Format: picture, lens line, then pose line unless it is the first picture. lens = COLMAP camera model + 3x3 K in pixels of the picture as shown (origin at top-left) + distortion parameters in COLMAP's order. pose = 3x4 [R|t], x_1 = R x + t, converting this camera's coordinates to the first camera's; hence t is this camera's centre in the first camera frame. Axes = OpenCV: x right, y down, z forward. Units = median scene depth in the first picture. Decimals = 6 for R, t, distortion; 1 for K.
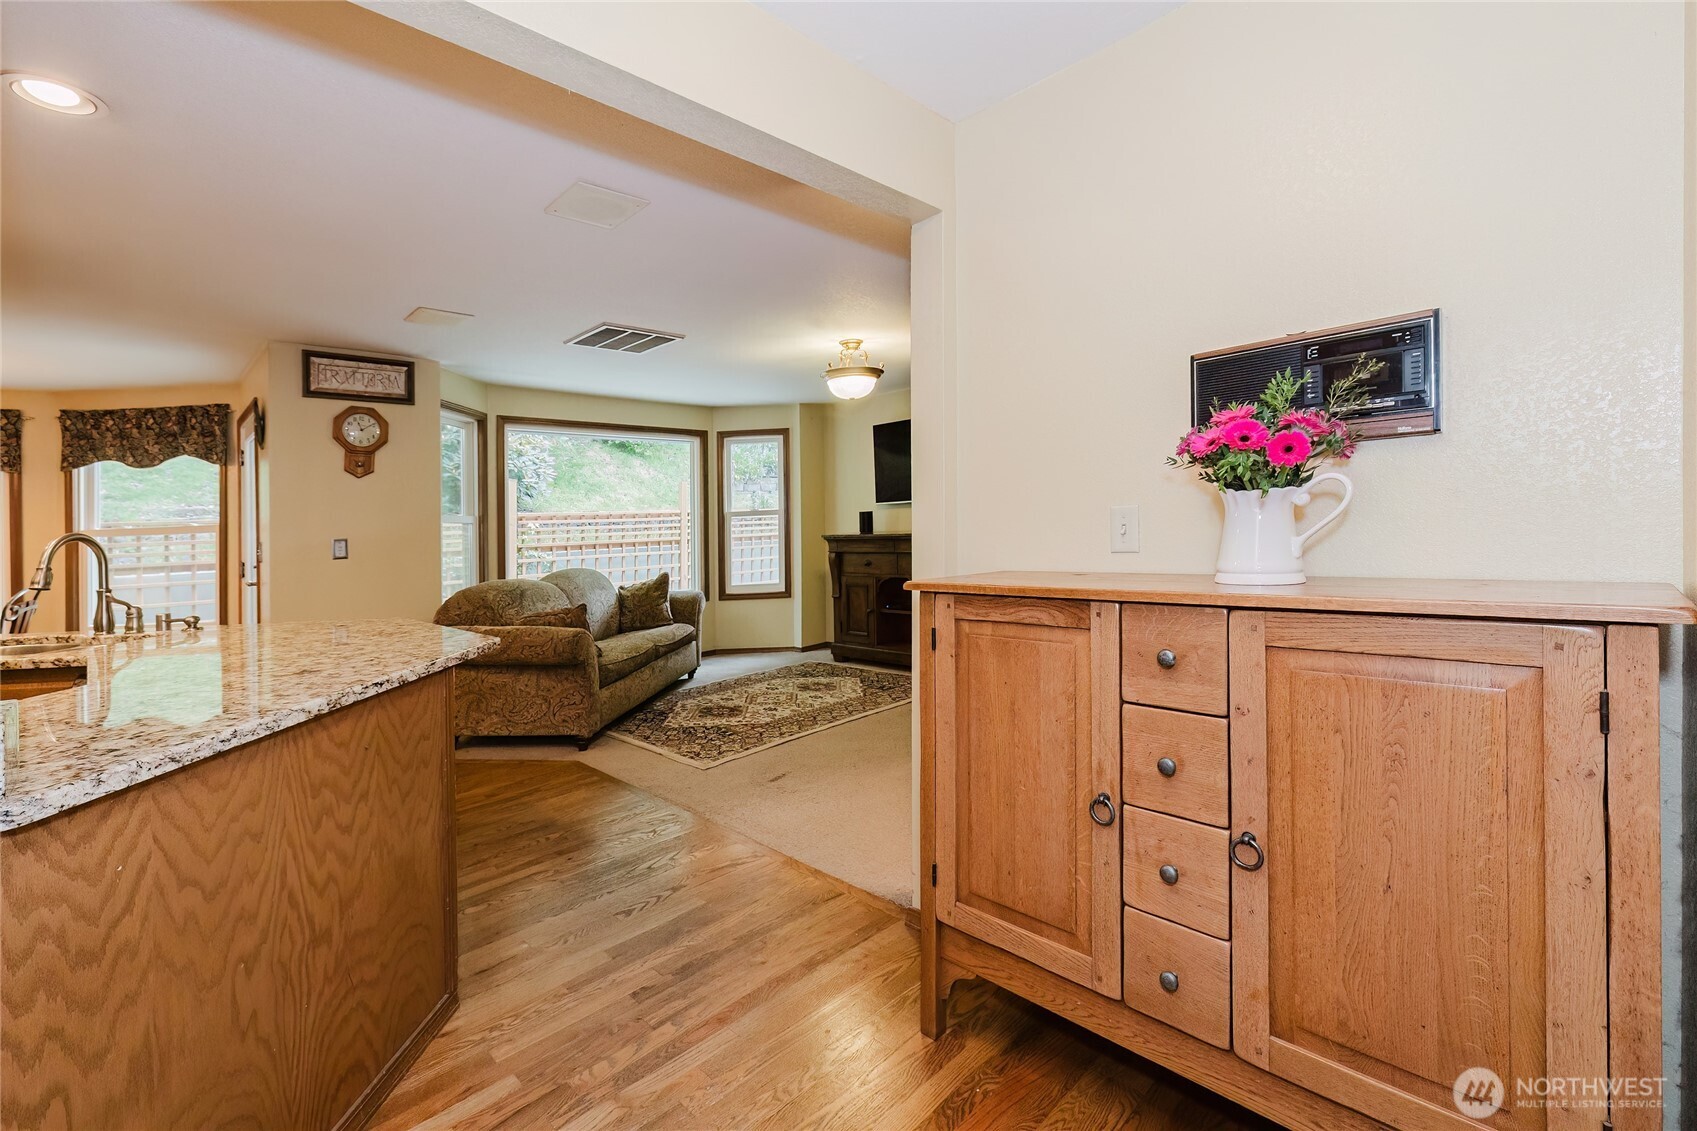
lens RADIAL K [[731.7, 0, 829.3], [0, 731.7, 512.3], [0, 0, 1]] dist [-0.000935, -0.001260]
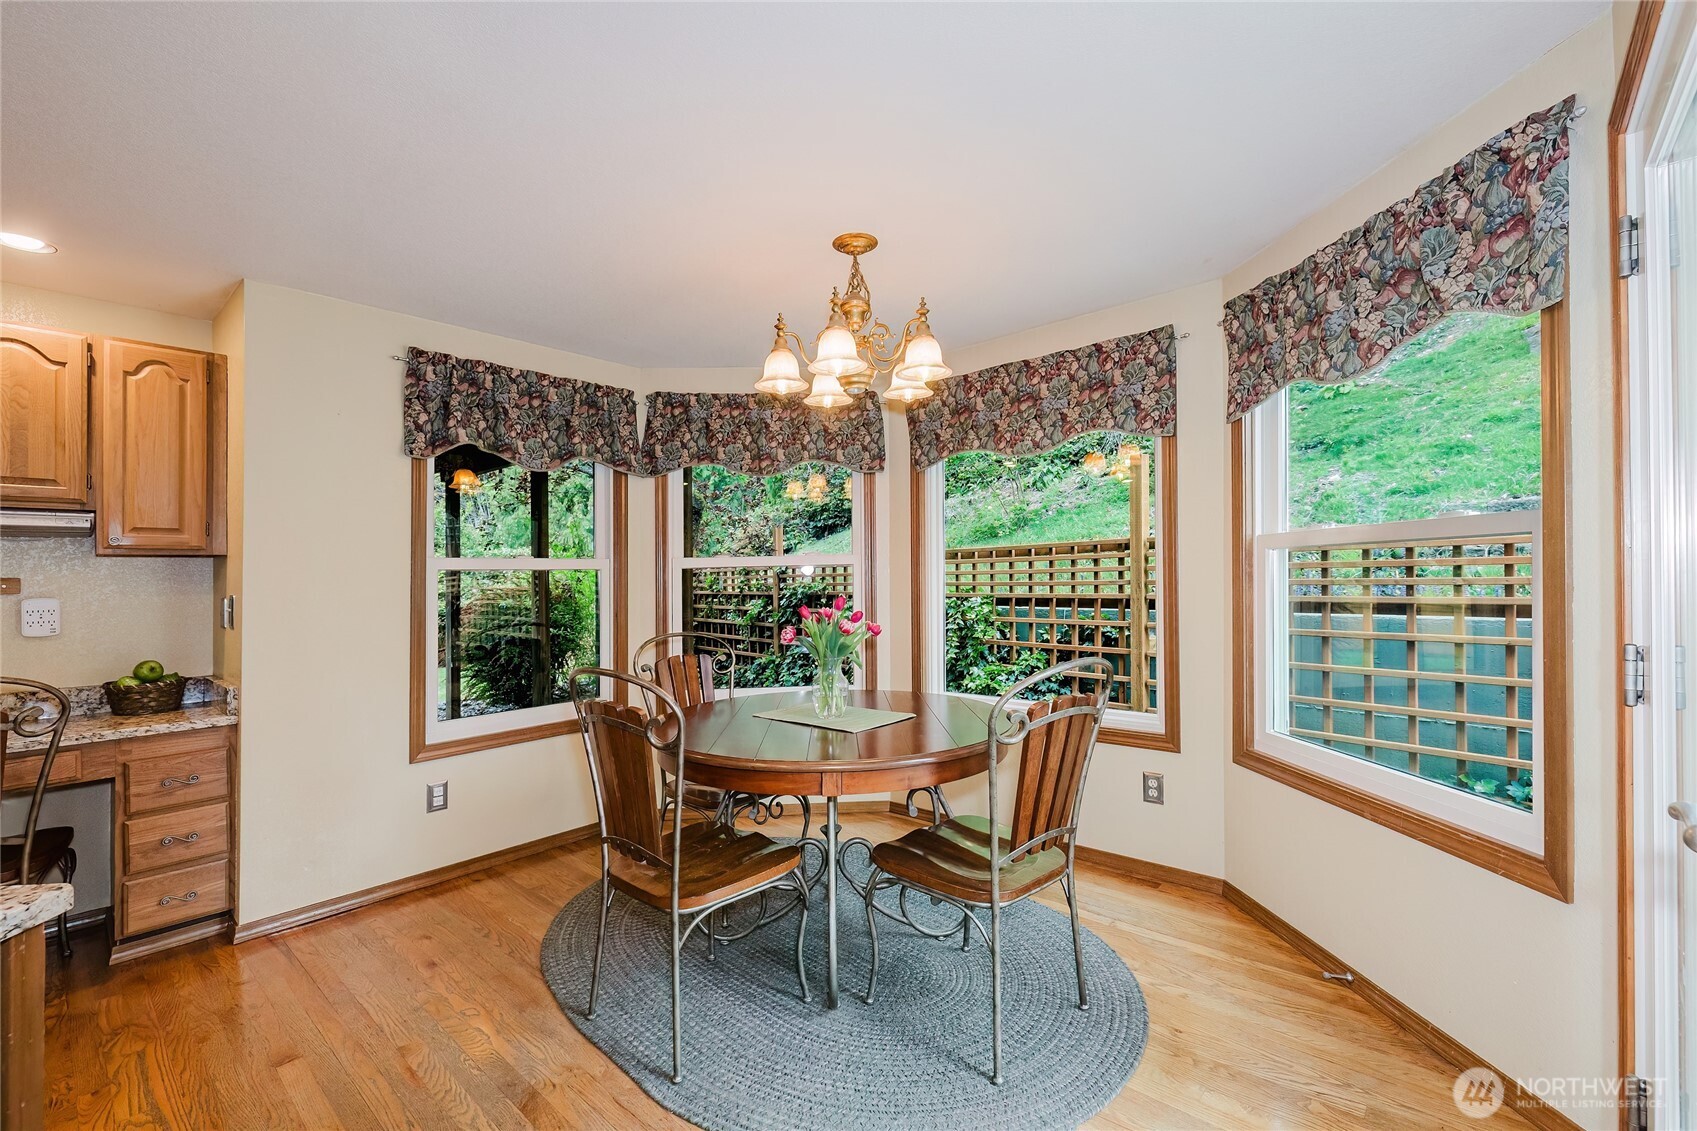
lens RADIAL K [[731.7, 0, 844.3], [0, 731.7, 603.1], [0, 0, 1]] dist [-0.000935, -0.001260]
pose [[0.084552, 0.072857, -0.993752, -0.502412], [0.033521, 0.996551, 0.075914, 0.021004], [0.995855, -0.039730, 0.081818, 0.626312]]
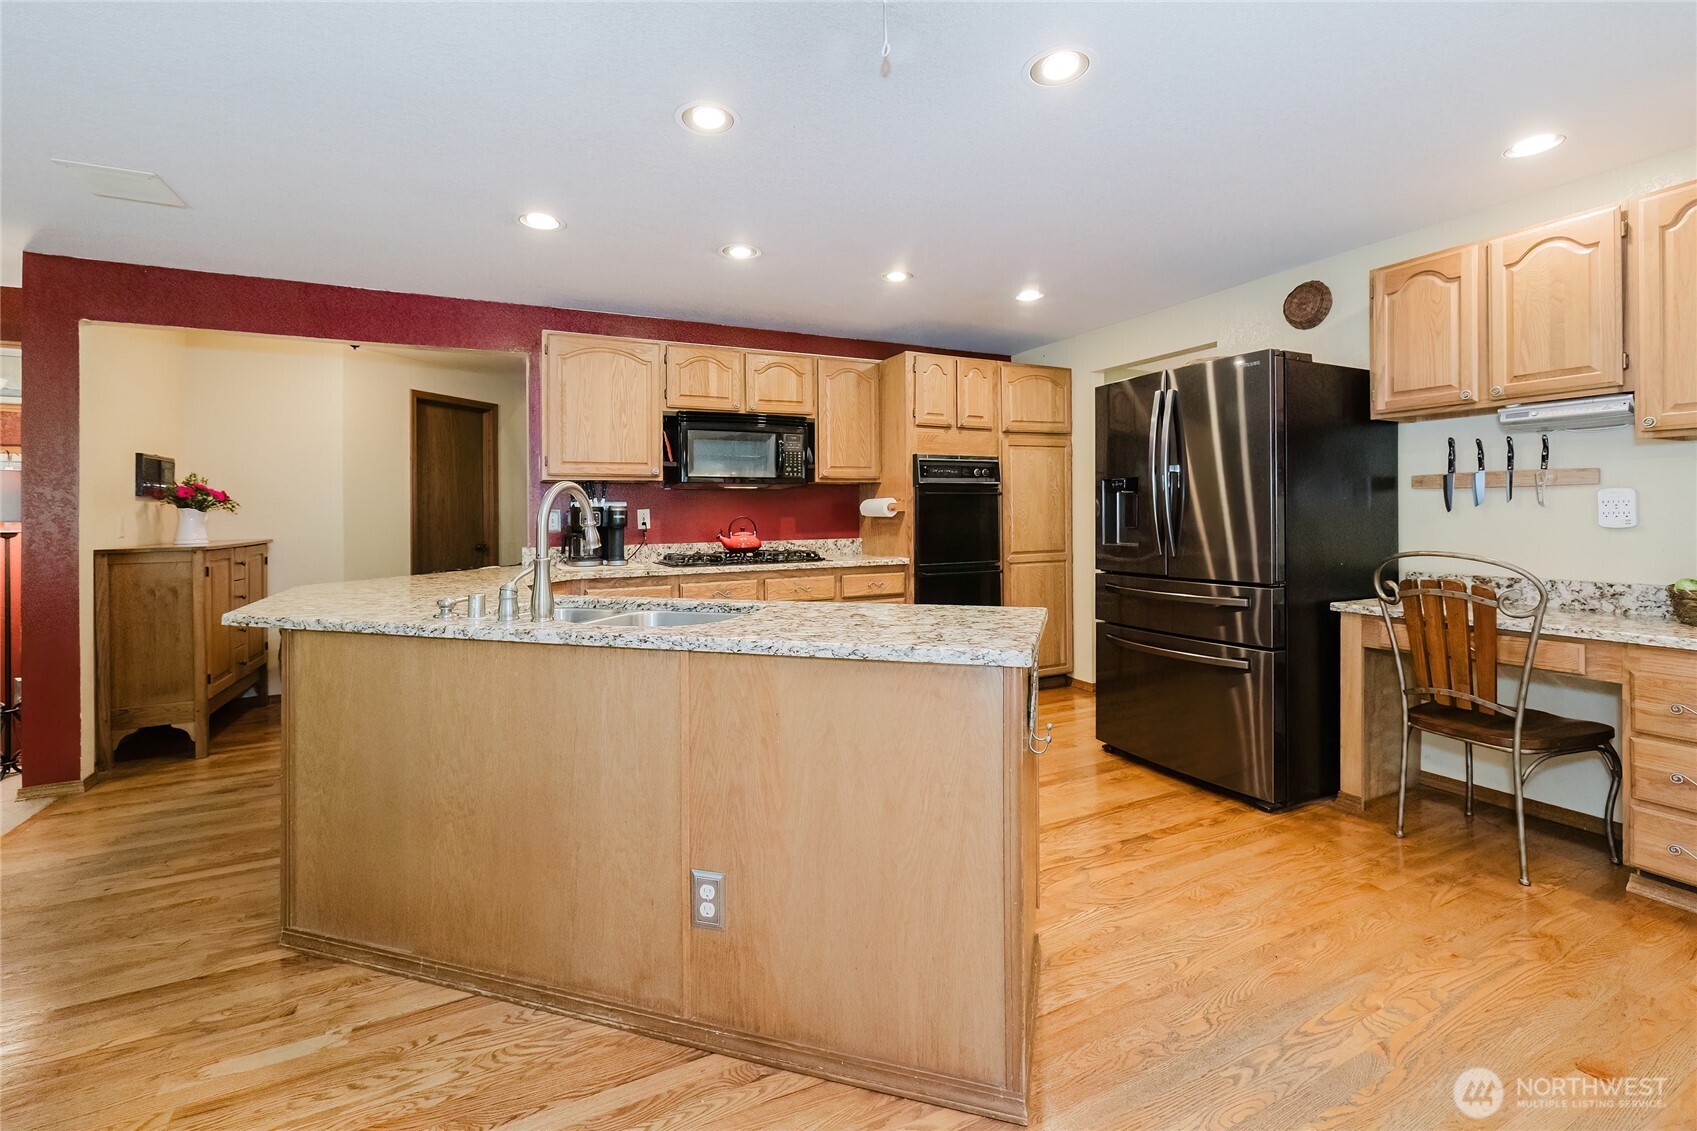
lens RADIAL K [[731.7, 0, 836.3], [0, 731.7, 516.8], [0, 0, 1]] dist [-0.000935, -0.001260]
pose [[-0.947297, 0.051774, 0.316146, -0.691475], [0.044932, 0.998572, -0.028897, 0.045017], [-0.317190, -0.013169, -0.948270, 0.736256]]
